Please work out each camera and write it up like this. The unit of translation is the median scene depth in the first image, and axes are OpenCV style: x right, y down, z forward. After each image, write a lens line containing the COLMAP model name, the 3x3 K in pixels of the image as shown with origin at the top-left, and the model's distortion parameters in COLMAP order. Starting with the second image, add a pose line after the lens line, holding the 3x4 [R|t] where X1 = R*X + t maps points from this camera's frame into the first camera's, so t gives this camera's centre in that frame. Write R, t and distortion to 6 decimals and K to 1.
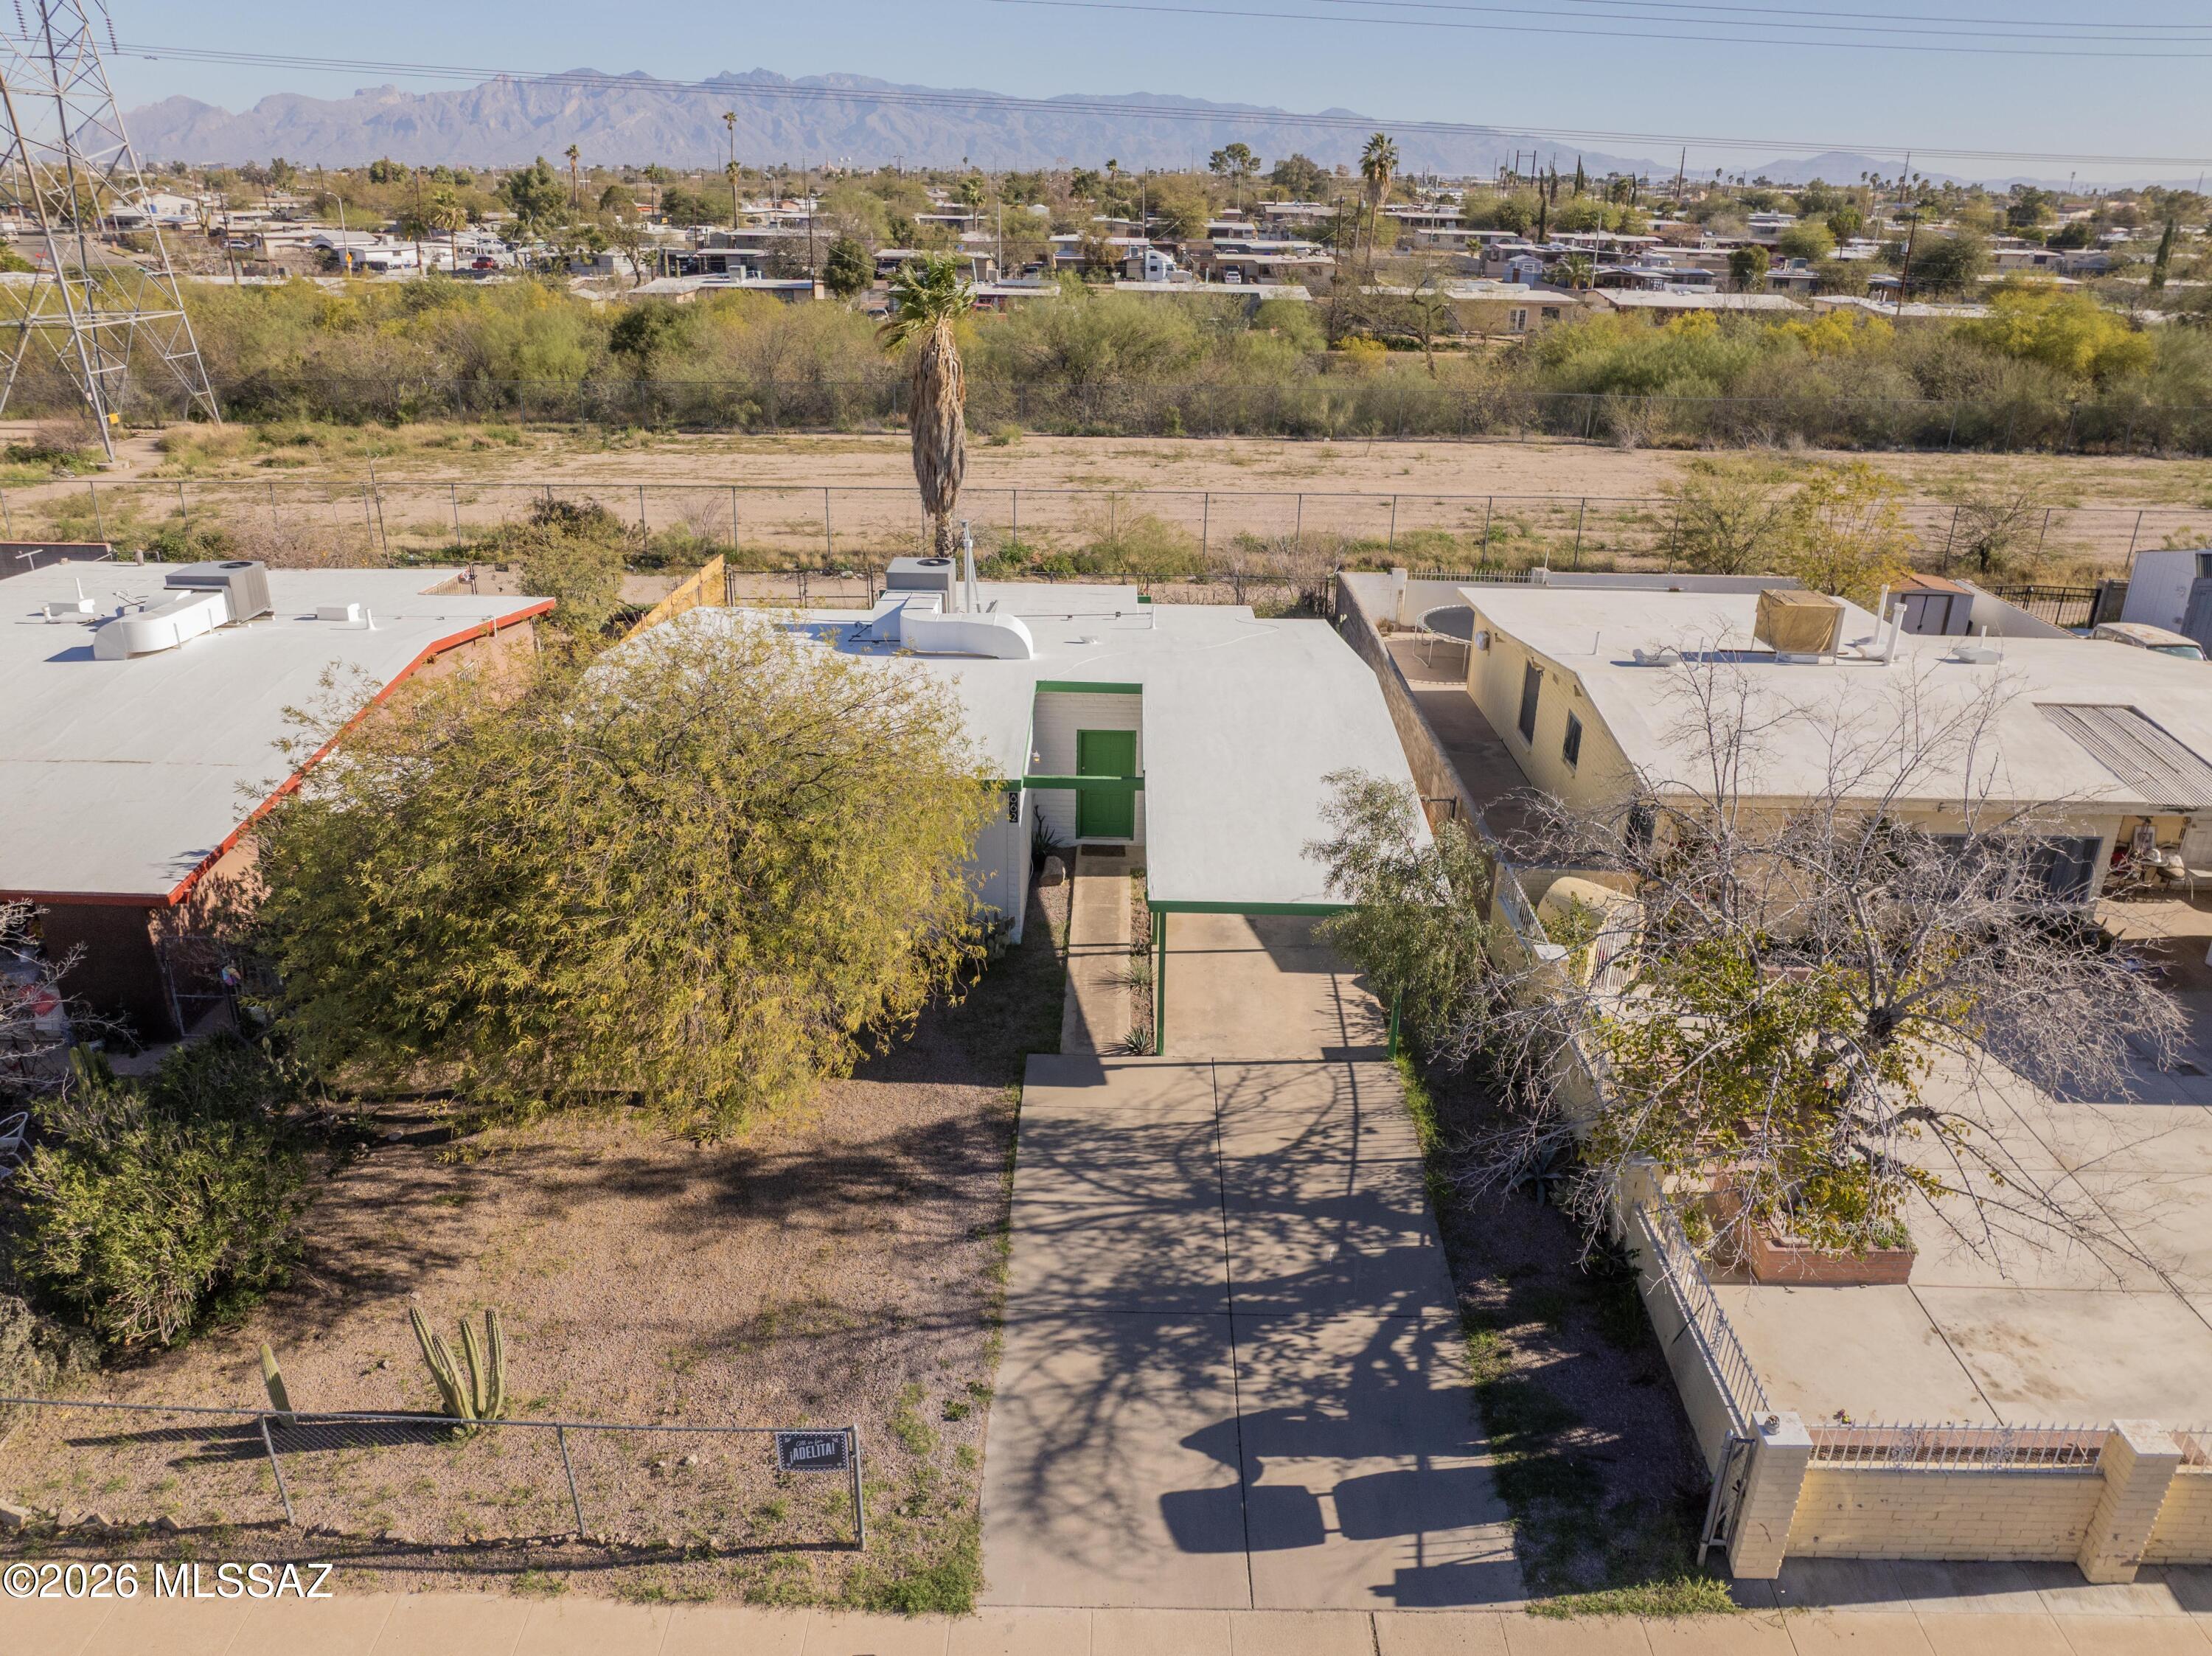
lens RADIAL K [[1544.0, 0, 1106.0], [0, 1544.0, 828.0], [0, 0, 1]] dist [-0.028118, -0.000424]
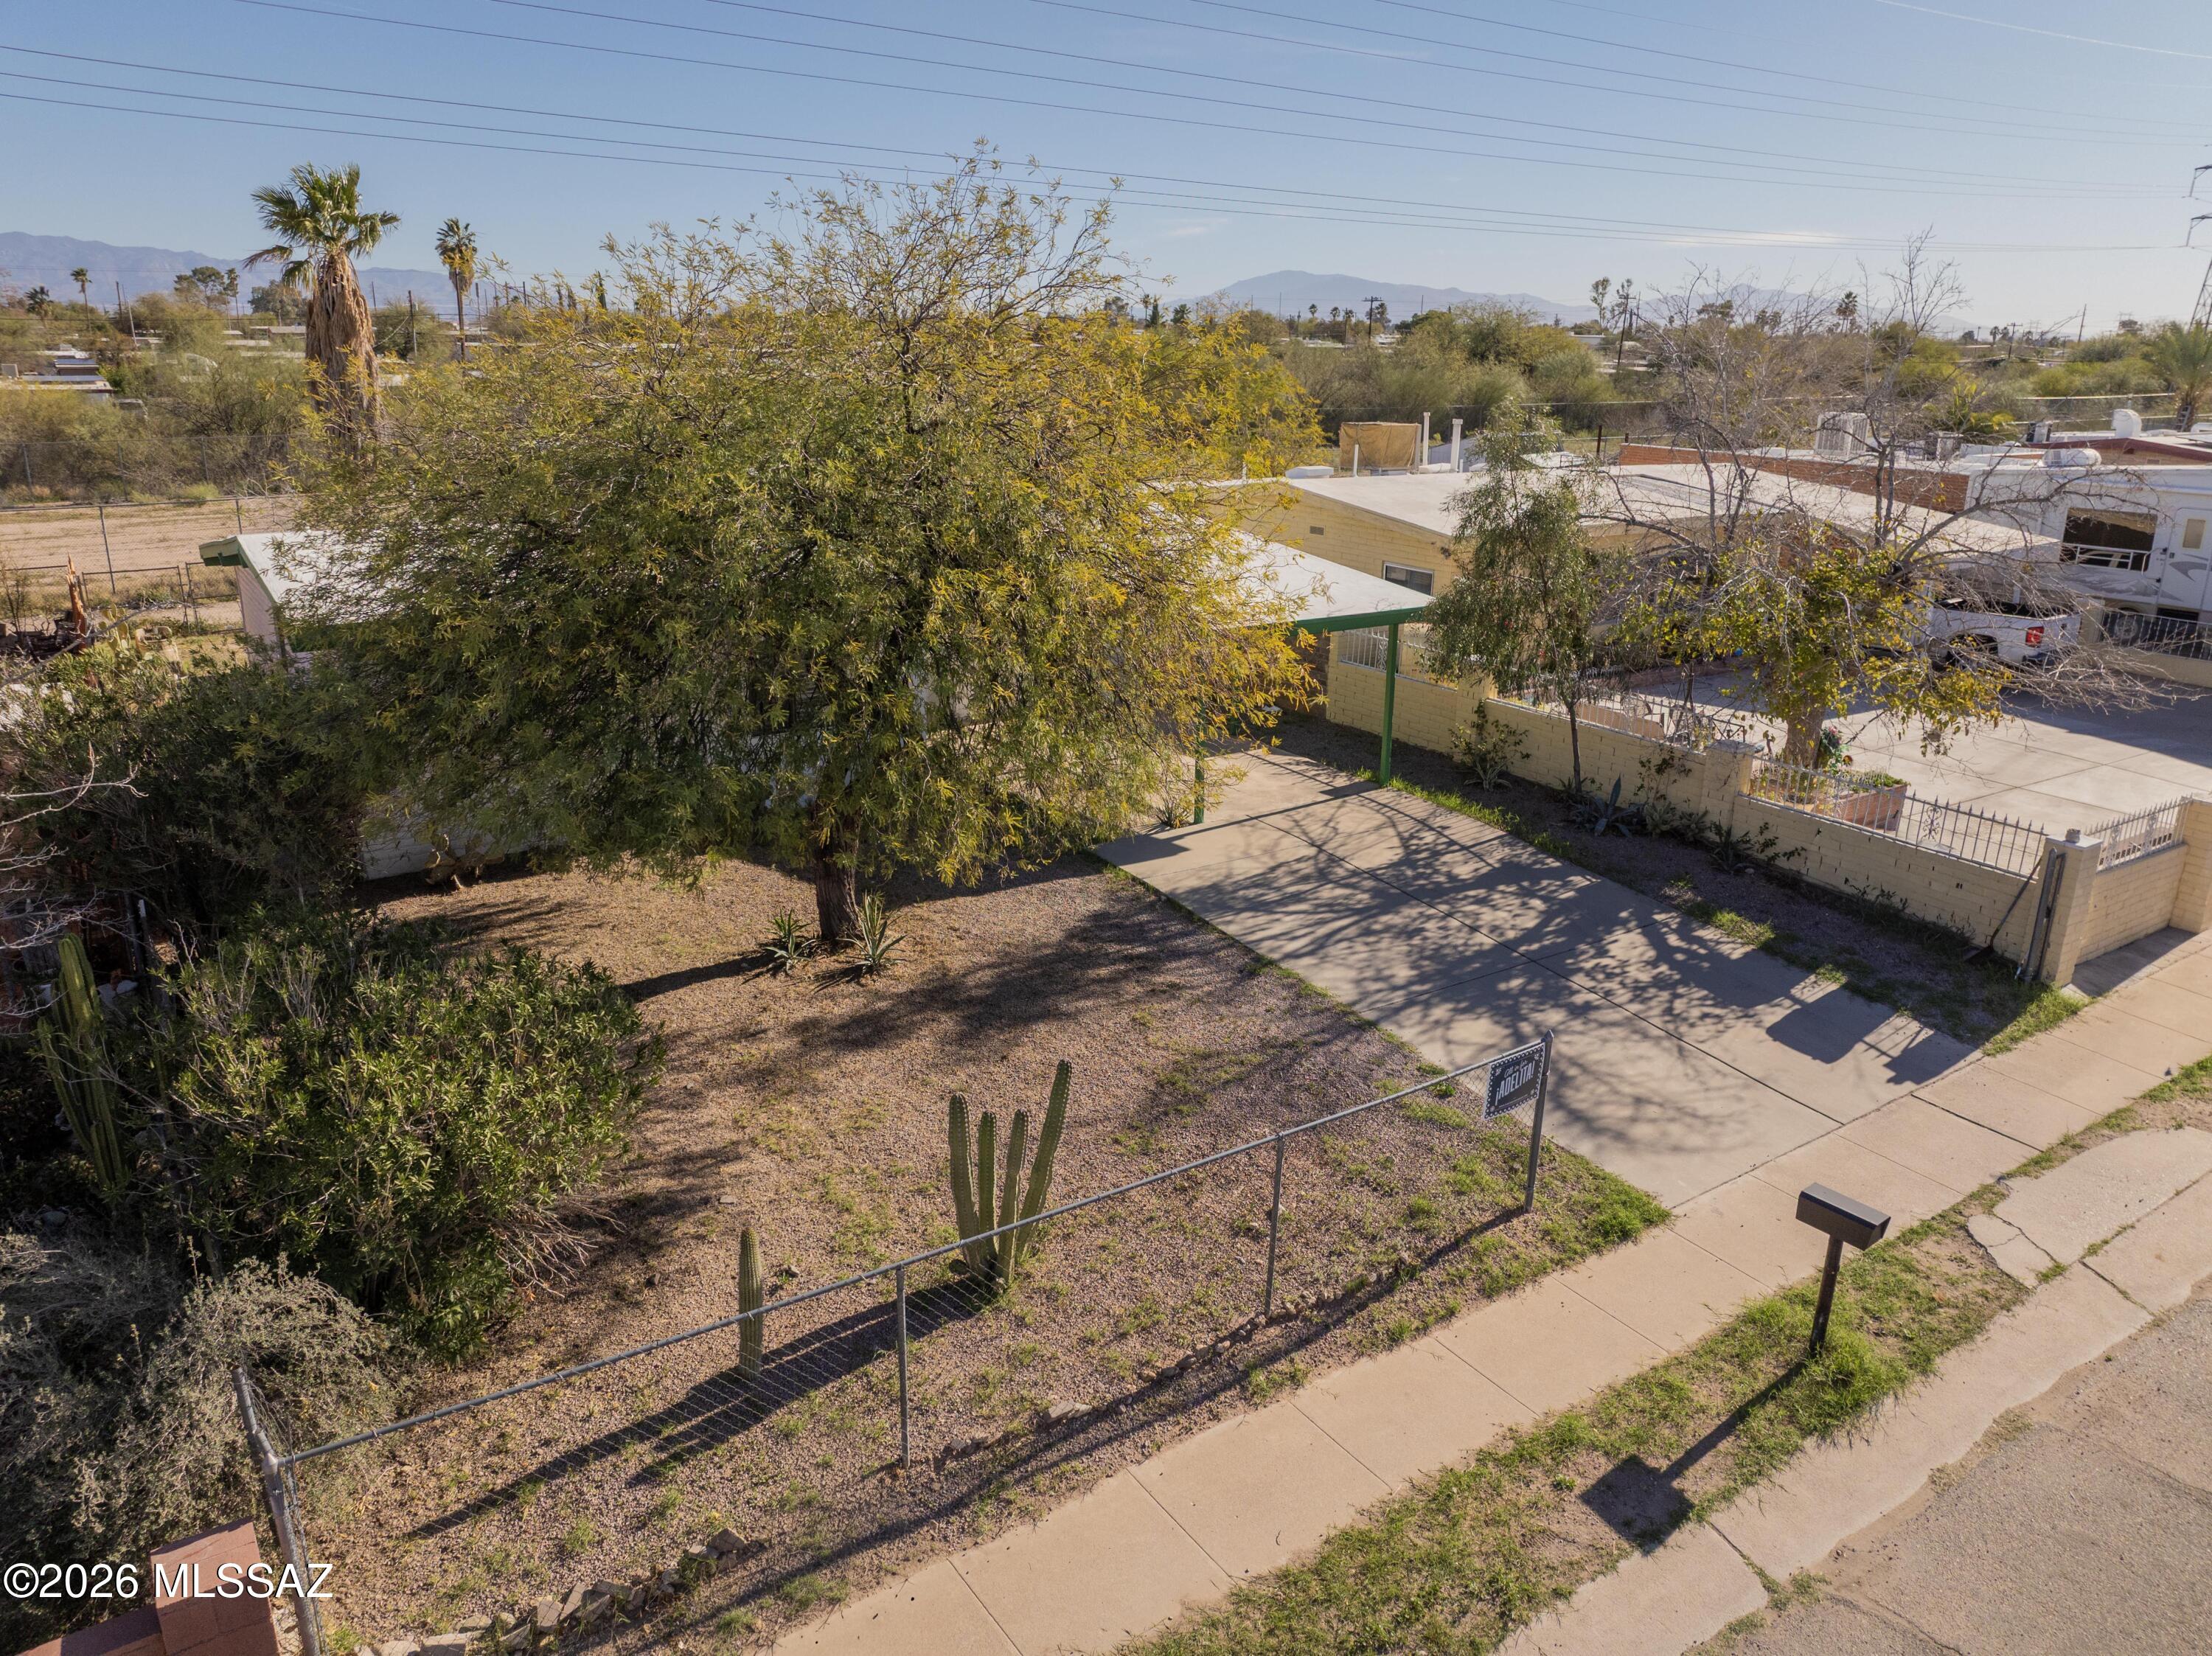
lens RADIAL K [[1538.0, 0, 1106.0], [0, 1538.0, 828.0], [0, 0, 1]] dist [-0.028588, 0.006678]
pose [[0.819953, -0.173403, 0.545535, -0.666775], [0.216860, 0.976077, -0.015692, 0.198539], [-0.529763, 0.131171, 0.837941, 0.340549]]
